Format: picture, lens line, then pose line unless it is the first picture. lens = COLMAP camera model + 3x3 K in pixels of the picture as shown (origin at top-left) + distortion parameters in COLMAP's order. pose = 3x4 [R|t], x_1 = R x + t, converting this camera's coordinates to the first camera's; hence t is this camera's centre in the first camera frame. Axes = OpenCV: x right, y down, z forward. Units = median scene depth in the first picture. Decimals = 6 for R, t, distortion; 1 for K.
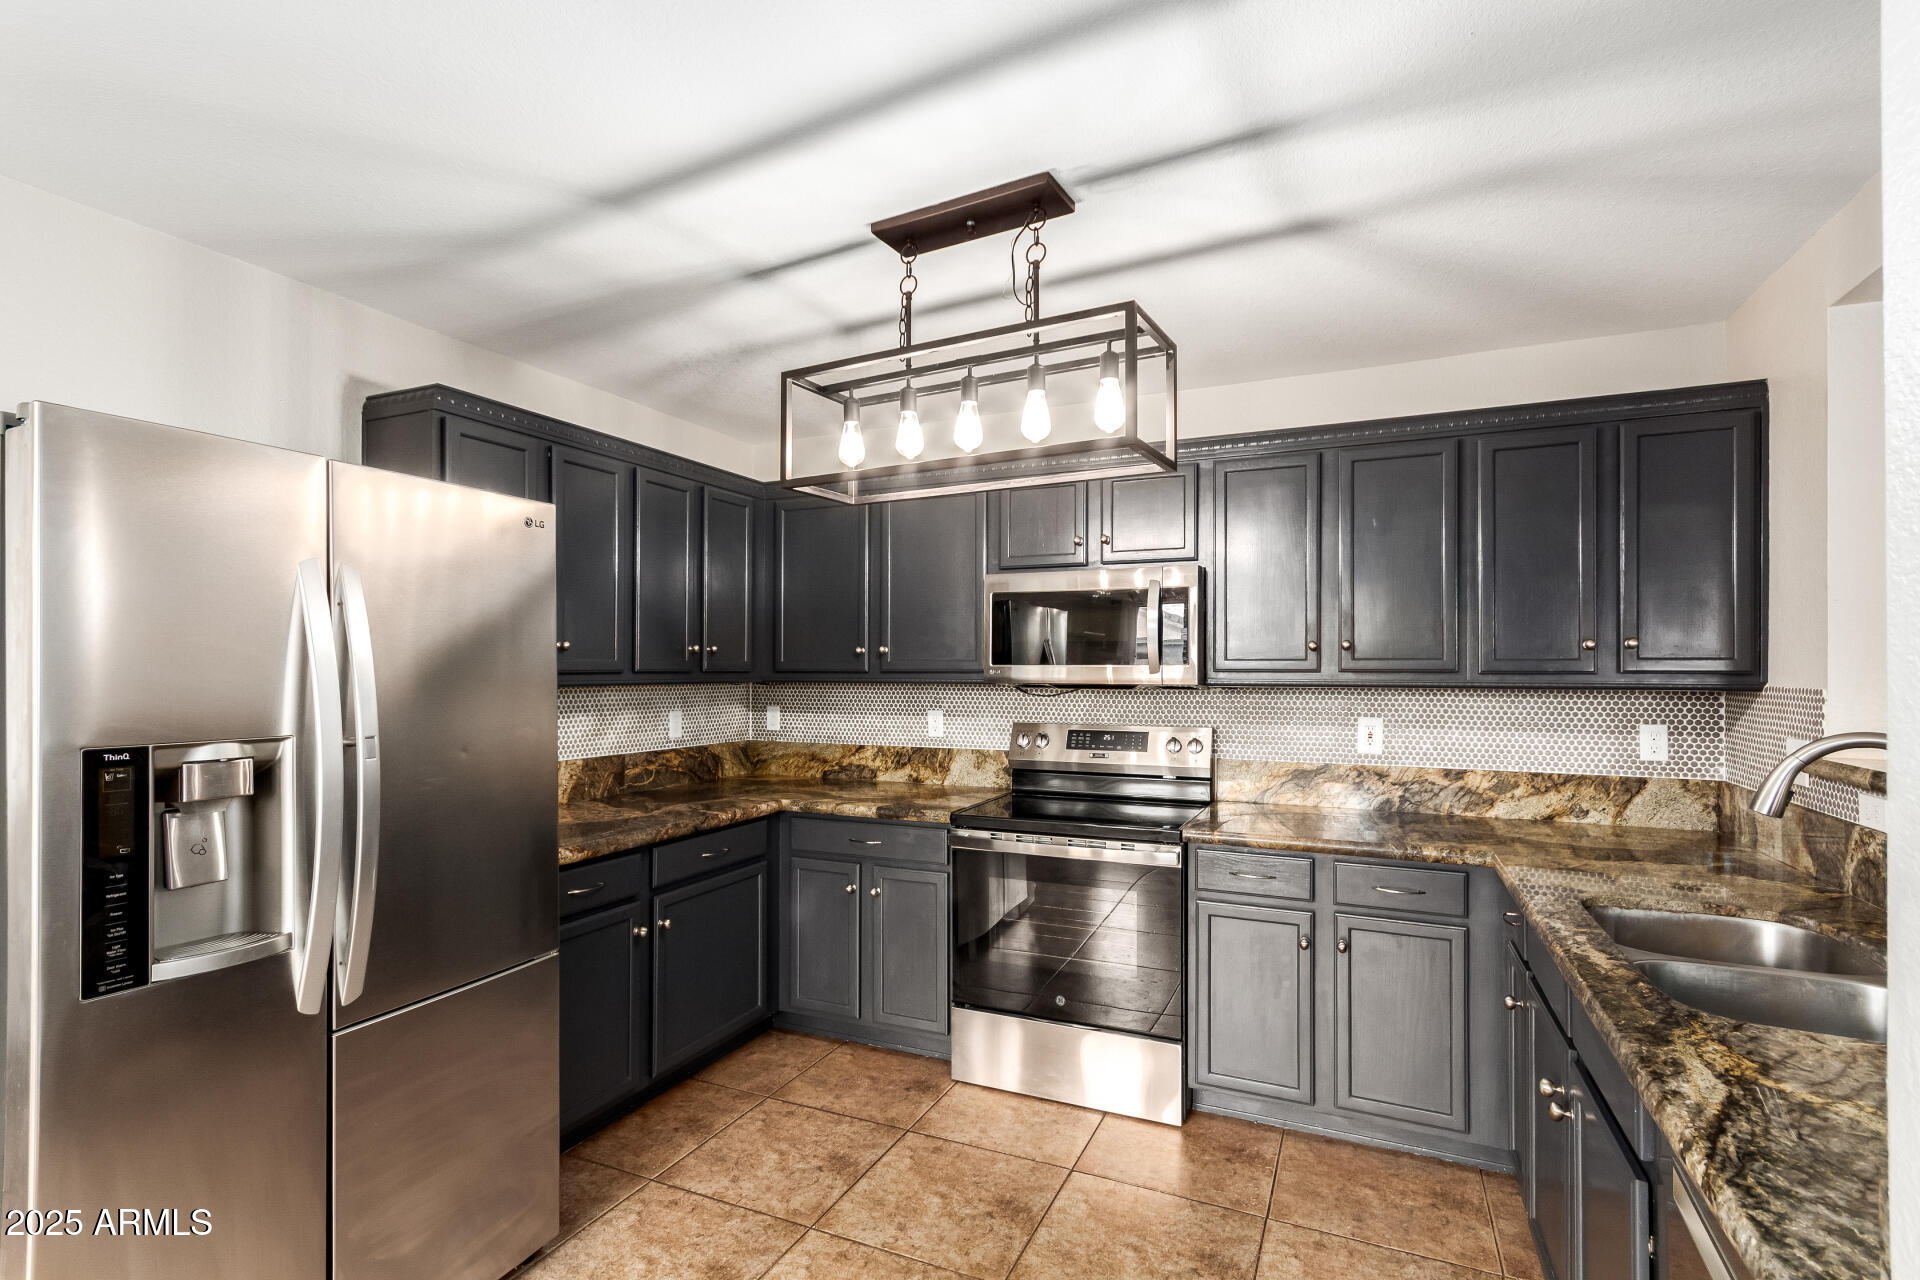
lens RADIAL K [[889.2, 0, 949.5], [0, 889.2, 656.9], [0, 0, 1]] dist [0.019363, -0.000580]
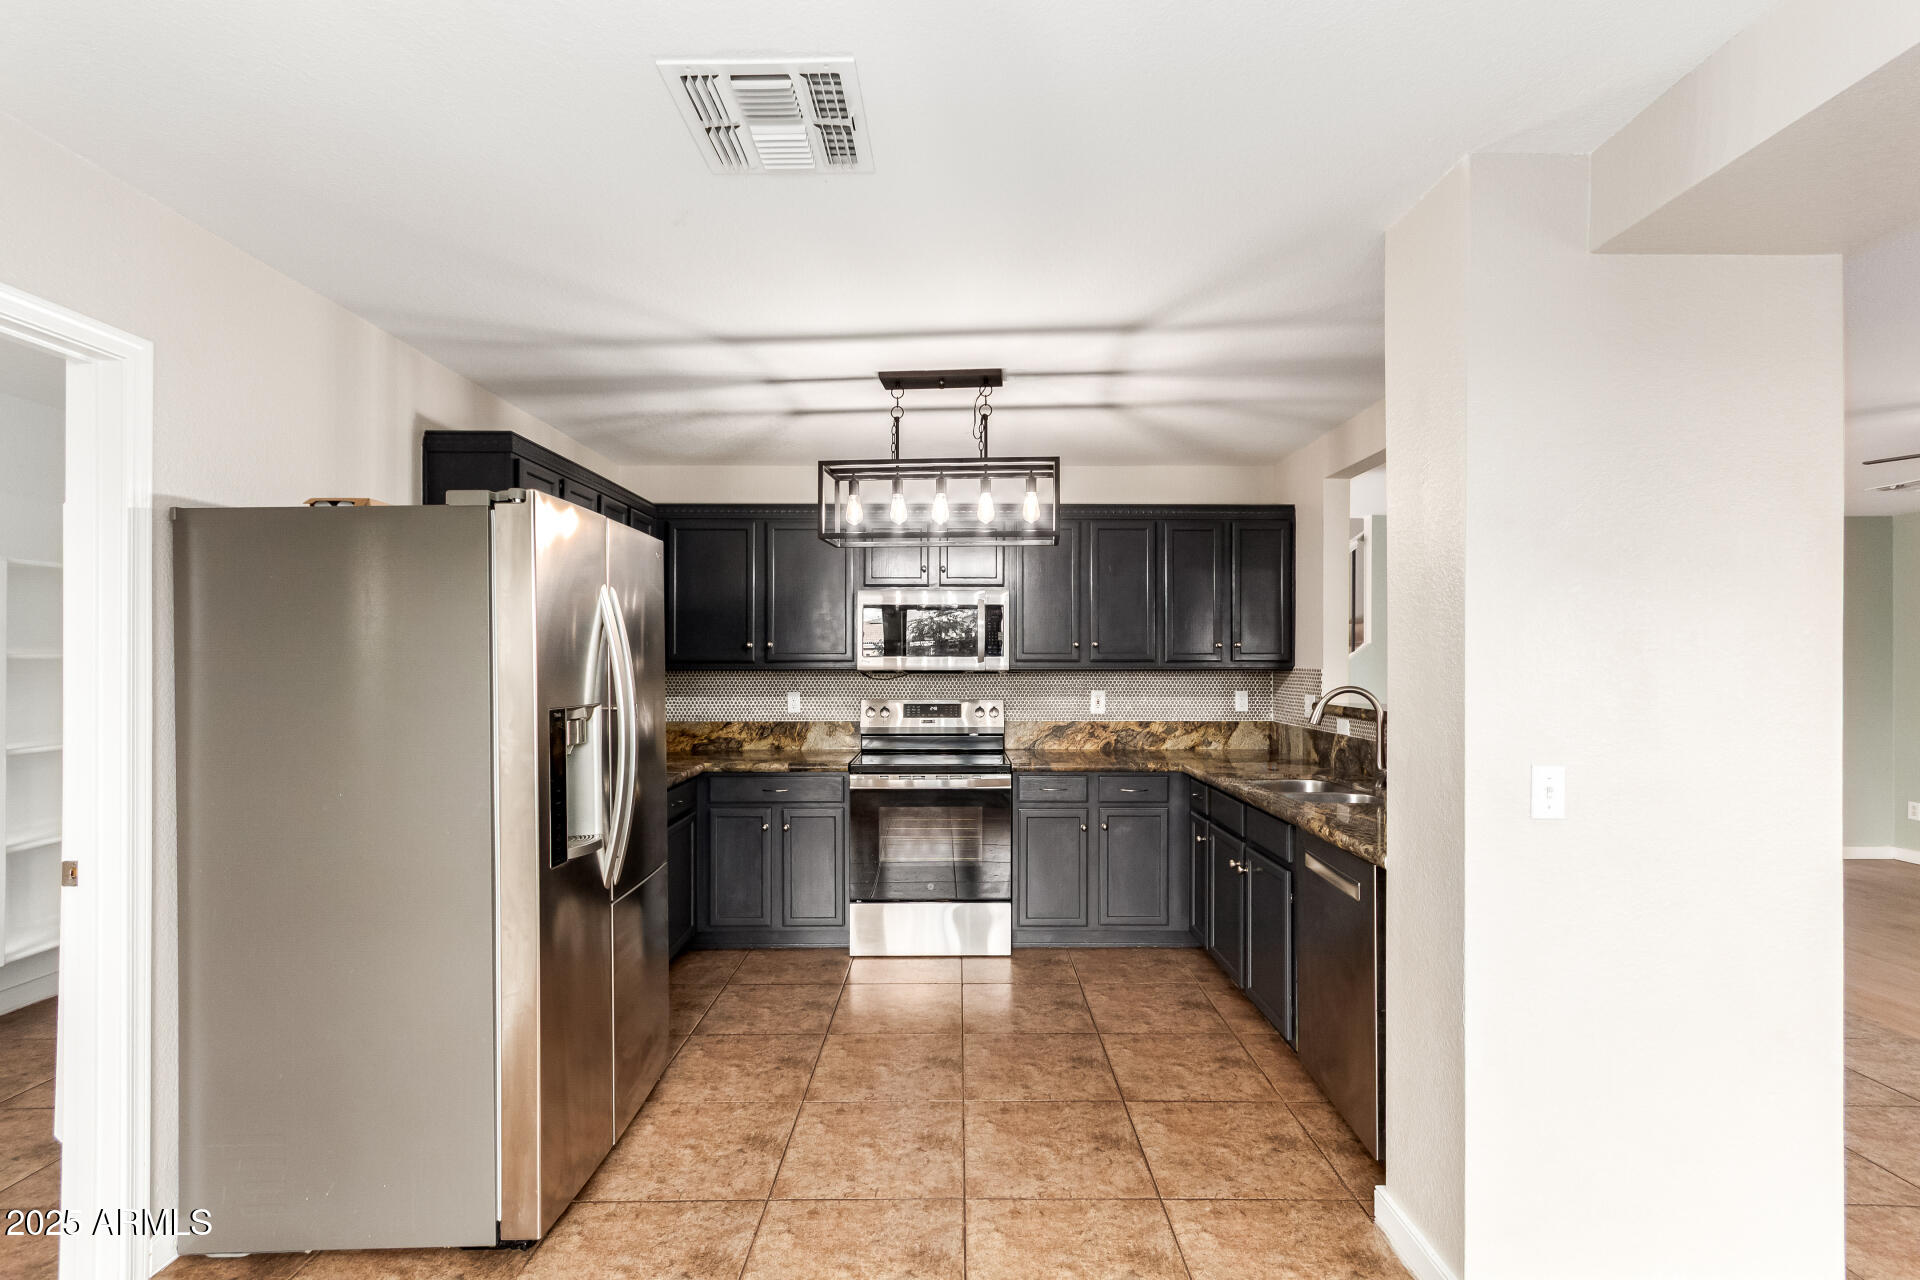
lens RADIAL K [[889.2, 0, 964.2], [0, 889.2, 647.8], [0, 0, 1]] dist [0.019363, -0.000580]
pose [[0.903529, 0.005043, 0.428498, -0.432229], [-0.005212, 0.999986, -0.000780, -0.004397], [-0.428496, -0.001528, 0.903542, -0.323340]]
